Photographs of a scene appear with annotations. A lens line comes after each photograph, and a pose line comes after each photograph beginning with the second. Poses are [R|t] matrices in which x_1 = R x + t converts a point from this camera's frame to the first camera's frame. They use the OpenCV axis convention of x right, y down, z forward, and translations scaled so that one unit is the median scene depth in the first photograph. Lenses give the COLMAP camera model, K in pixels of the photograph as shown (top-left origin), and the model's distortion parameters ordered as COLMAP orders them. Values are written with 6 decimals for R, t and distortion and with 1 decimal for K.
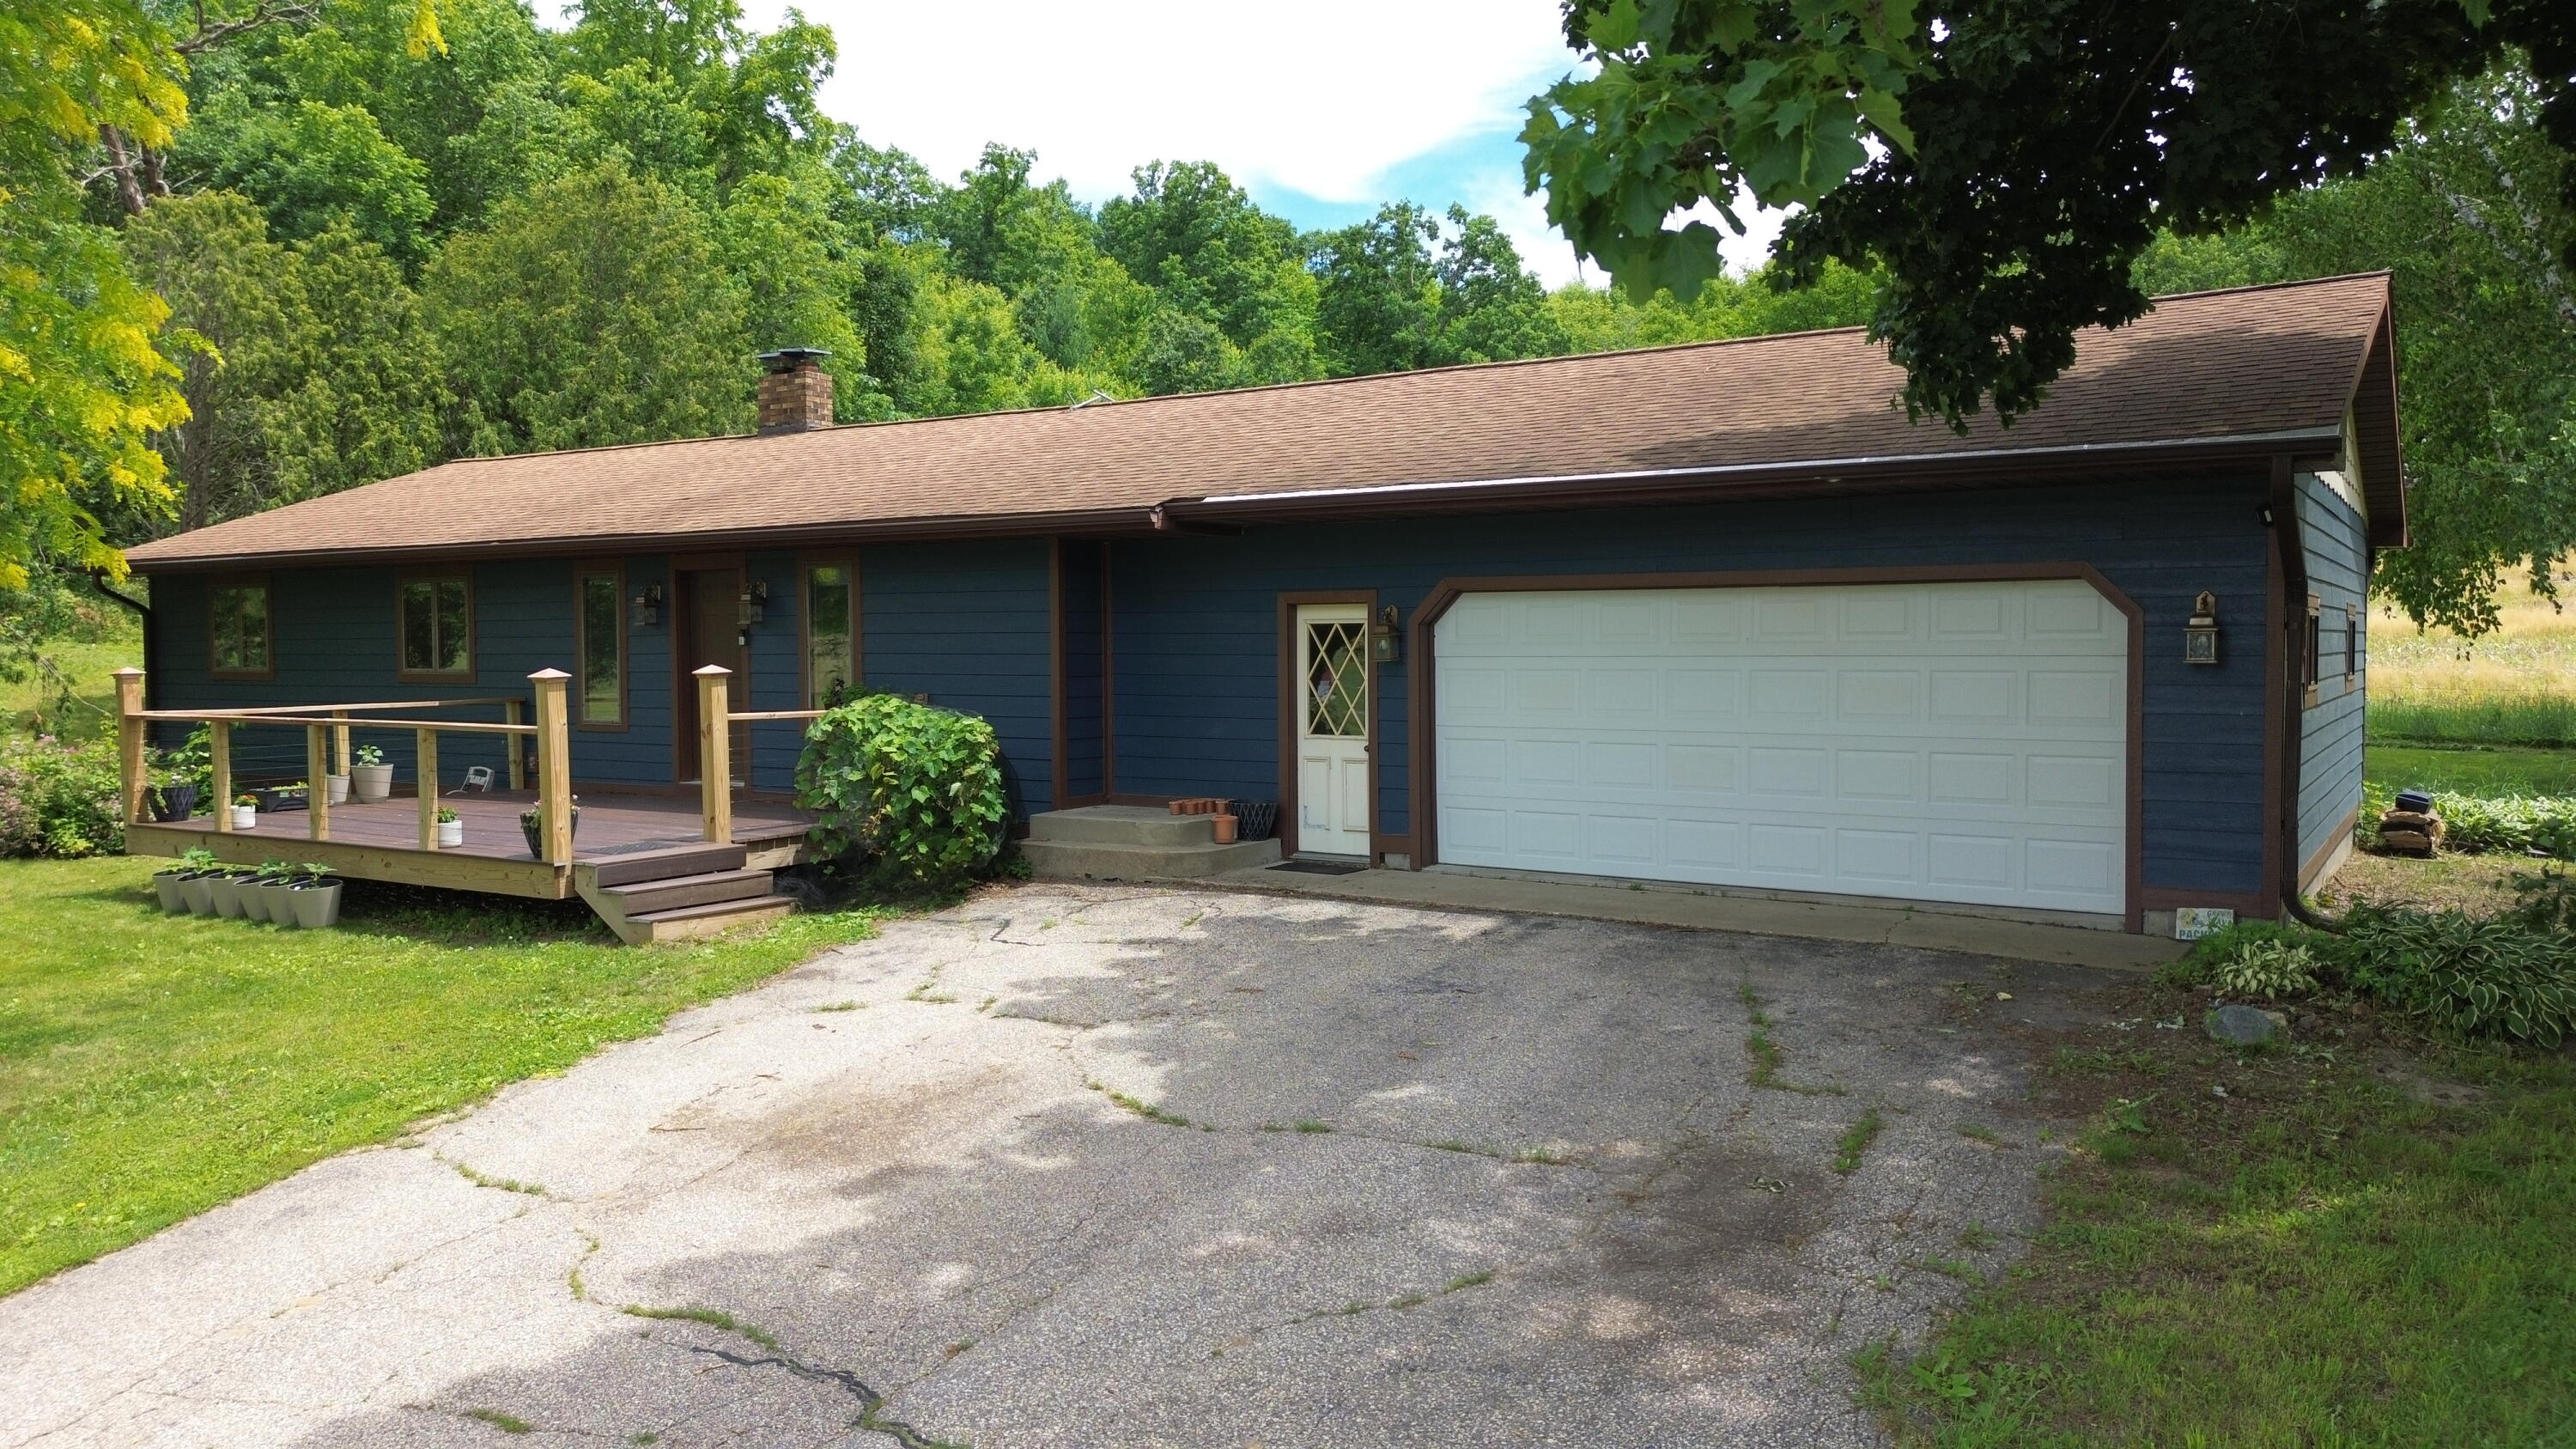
lens RADIAL K [[1820.4, 0, 1292.8], [0, 1820.4, 718.2], [0, 0, 1]] dist [0.024484, -0.018686]
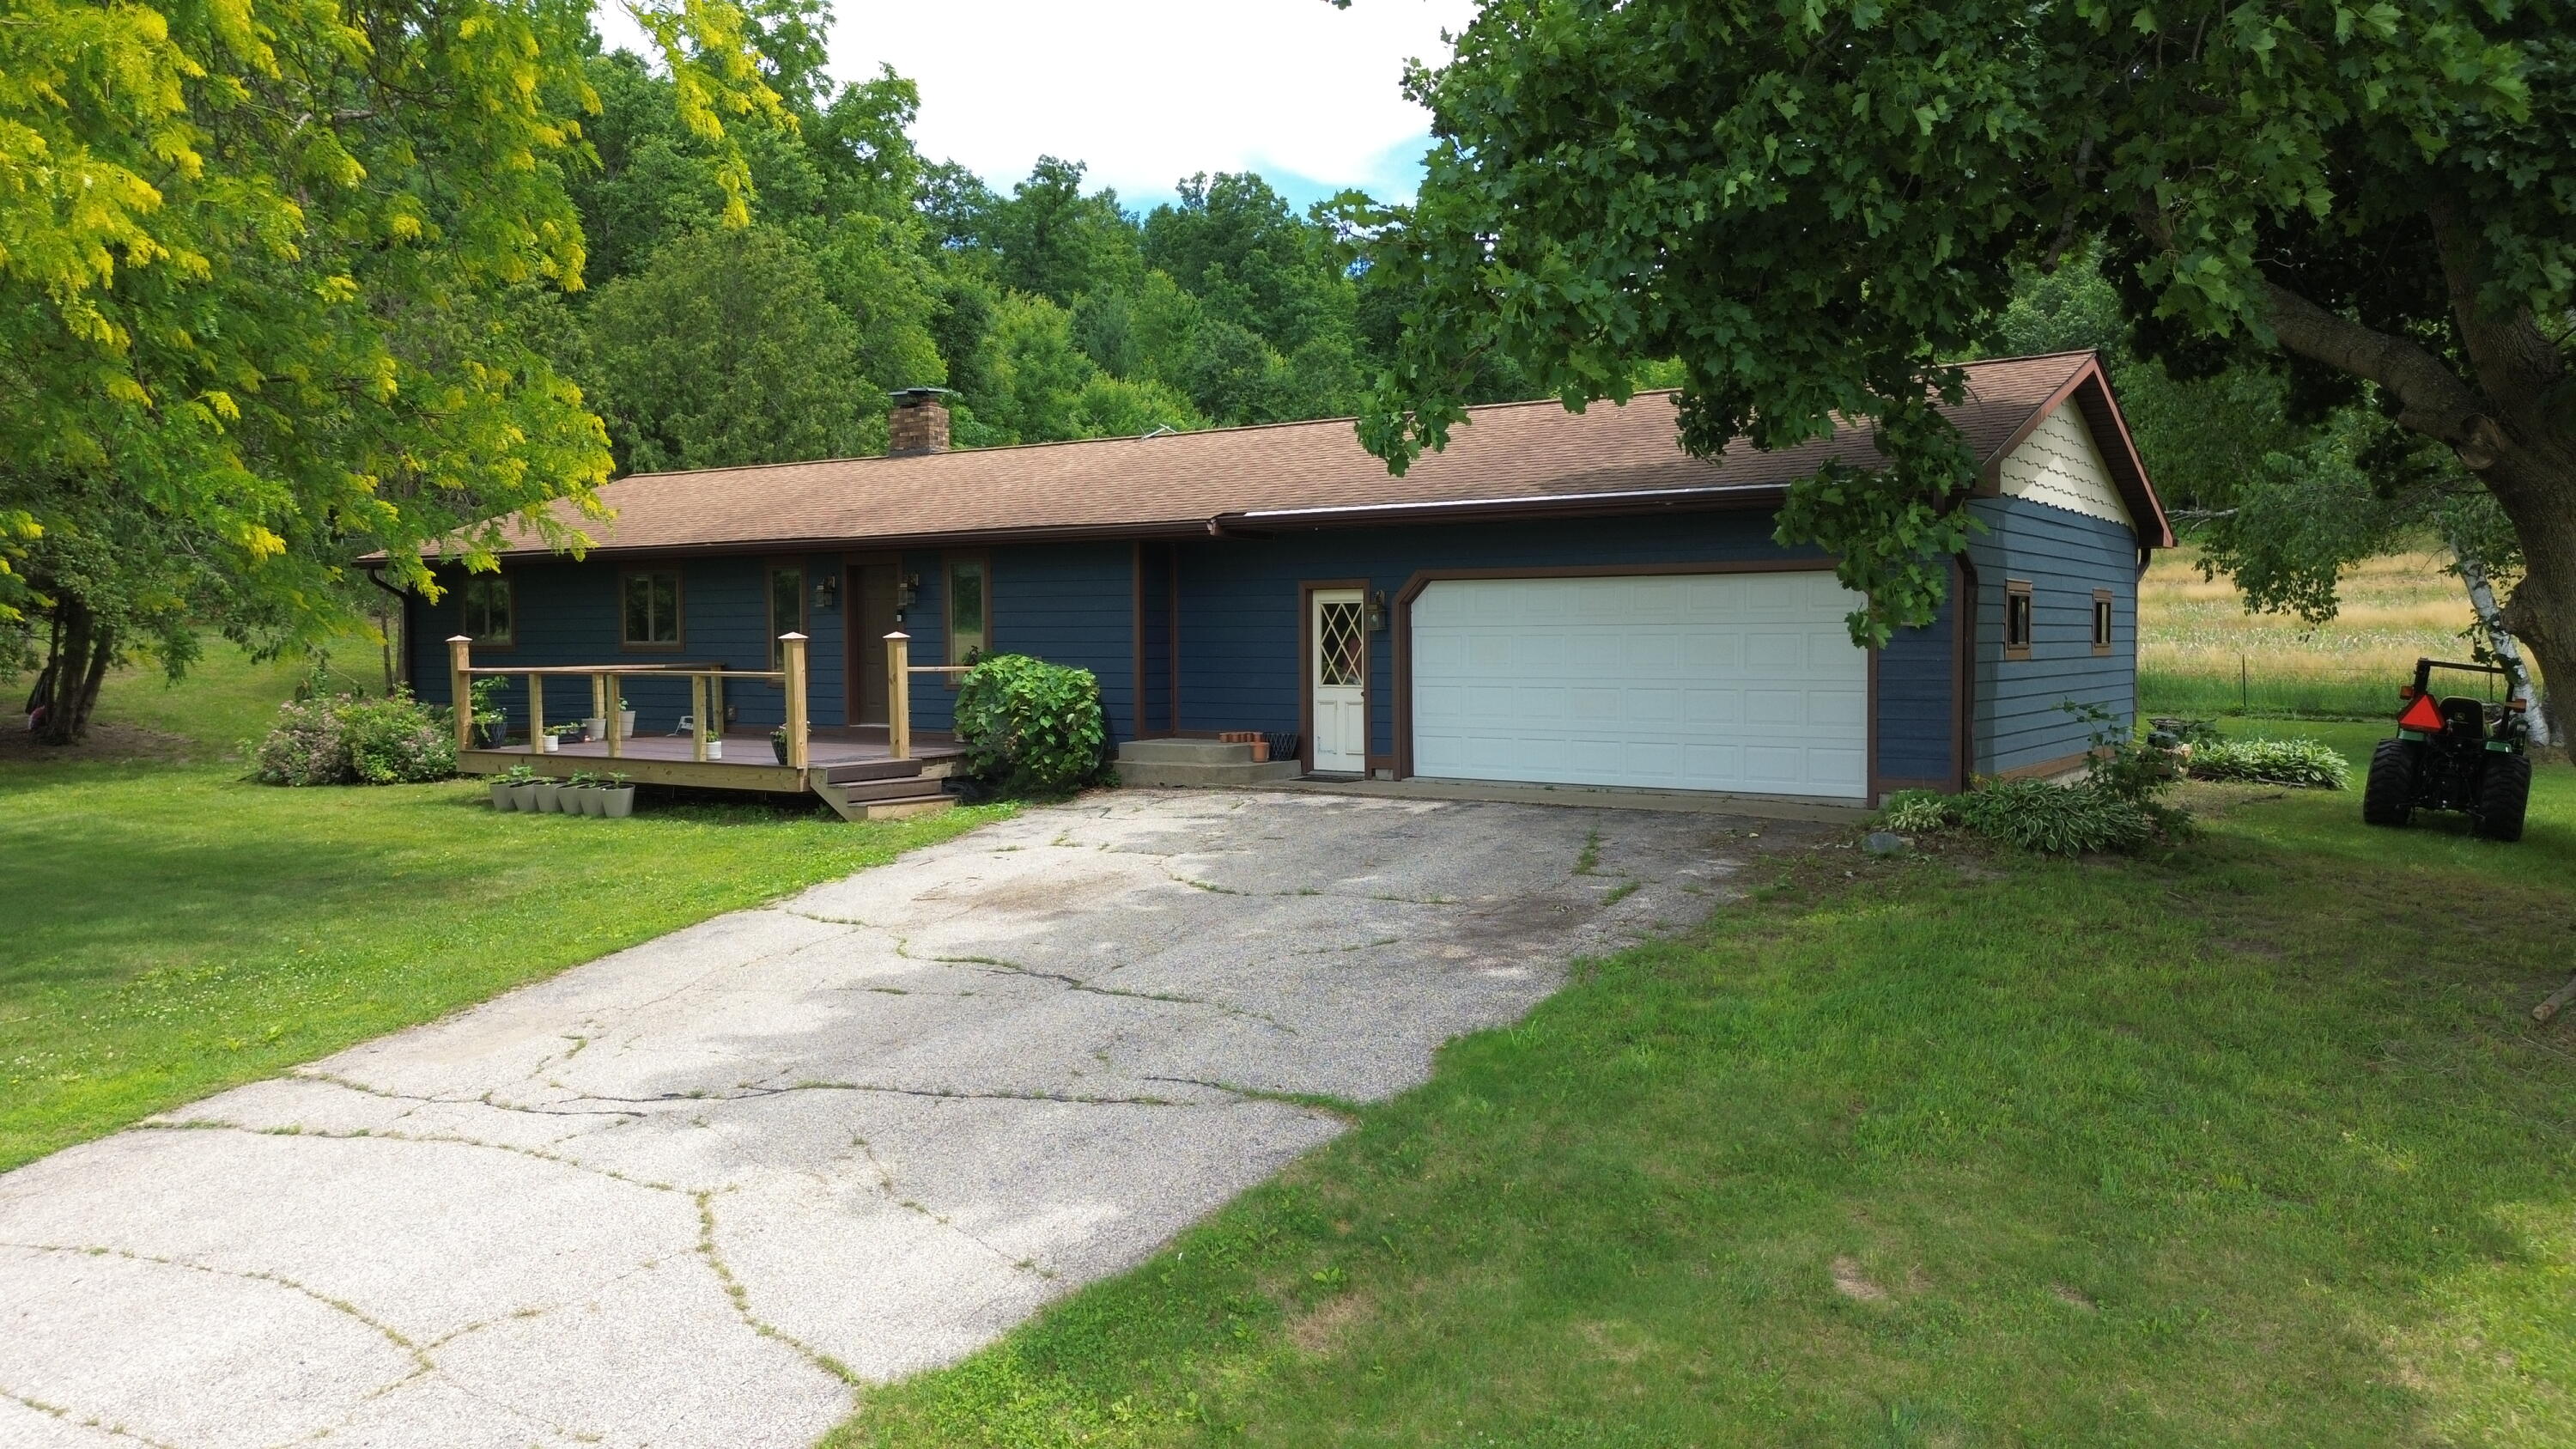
lens RADIAL K [[1820.4, 0, 1284.0], [0, 1820.4, 732.4], [0, 0, 1]] dist [0.024484, -0.018686]
pose [[0.999602, 0.002668, -0.028085, 0.019226], [-0.002403, 0.999952, 0.009467, 0.032368], [0.028109, -0.009396, 0.999561, -0.375576]]
